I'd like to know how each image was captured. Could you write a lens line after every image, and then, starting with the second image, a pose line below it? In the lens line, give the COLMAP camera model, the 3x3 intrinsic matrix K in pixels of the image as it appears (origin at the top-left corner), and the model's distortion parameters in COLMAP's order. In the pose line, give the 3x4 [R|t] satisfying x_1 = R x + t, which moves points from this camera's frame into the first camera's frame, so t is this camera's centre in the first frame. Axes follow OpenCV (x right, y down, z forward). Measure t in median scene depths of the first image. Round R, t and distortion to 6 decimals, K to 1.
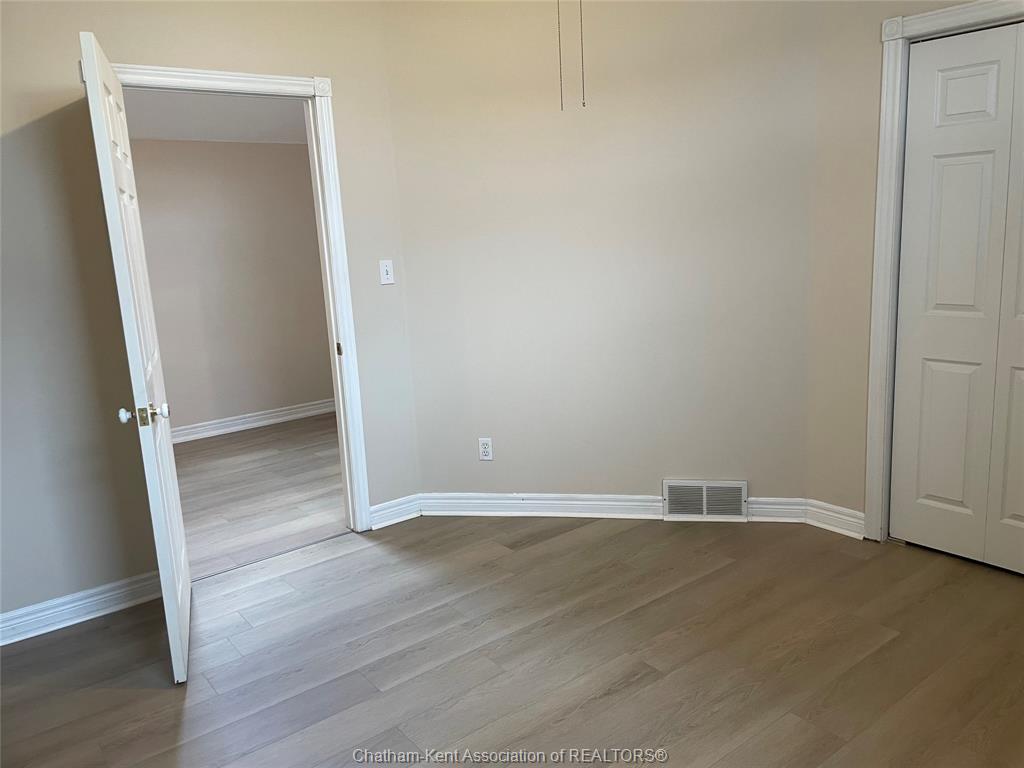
lens RADIAL K [[774.4, 0, 513.6], [0, 774.4, 383.4], [0, 0, 1]] dist [0.061633, -0.079016]
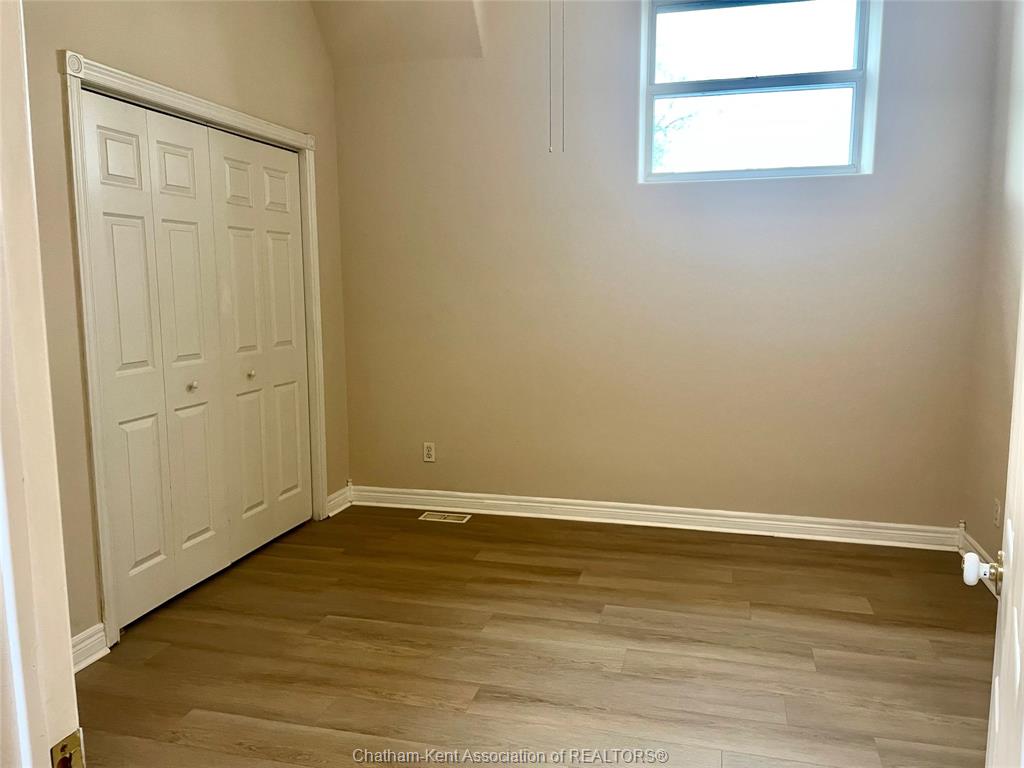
lens RADIAL K [[774.4, 0, 513.8], [0, 774.4, 379.3], [0, 0, 1]] dist [0.061633, -0.079016]
pose [[-0.596698, -0.038781, 0.801528, -0.574040], [0.207246, 0.957499, 0.200611, -0.191720], [-0.775242, 0.285818, -0.563300, 1.271893]]
